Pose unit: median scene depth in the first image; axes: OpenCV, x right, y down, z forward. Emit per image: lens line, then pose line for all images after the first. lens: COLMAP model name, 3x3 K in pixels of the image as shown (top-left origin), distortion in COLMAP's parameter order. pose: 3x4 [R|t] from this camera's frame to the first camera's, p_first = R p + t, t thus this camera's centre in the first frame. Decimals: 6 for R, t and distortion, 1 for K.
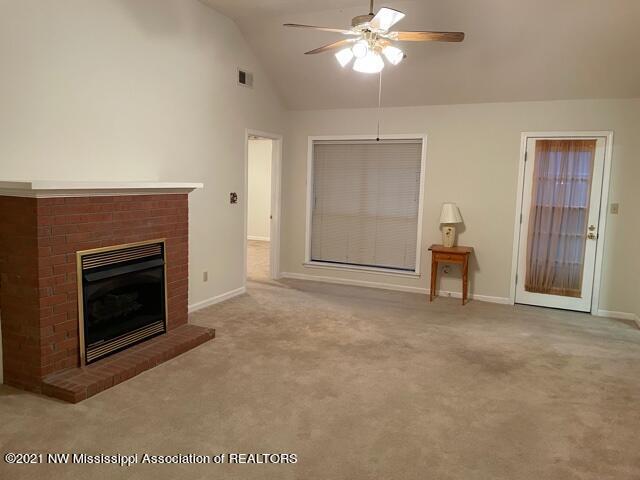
lens RADIAL K [[490.5, 0, 326.5], [0, 490.5, 236.5], [0, 0, 1]] dist [0.087611, -0.106786]
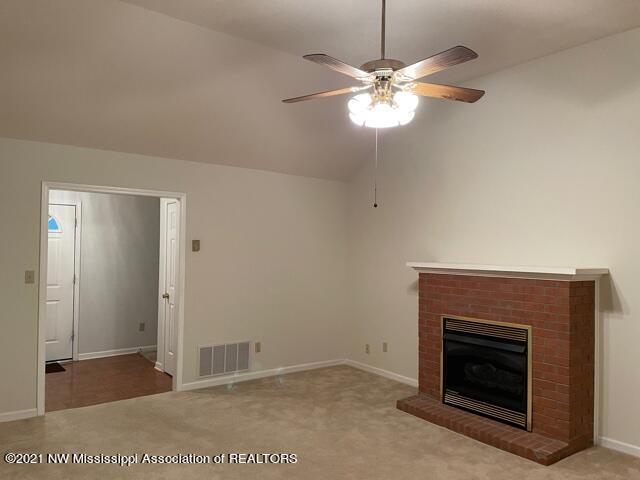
lens RADIAL K [[490.5, 0, 319.4], [0, 490.5, 240.1], [0, 0, 1]] dist [0.087611, -0.106786]
pose [[-0.515924, -0.054678, -0.854888, 0.722981], [-0.131649, 0.991166, 0.016055, -0.126611], [0.846458, 0.120828, -0.518565, 1.193082]]
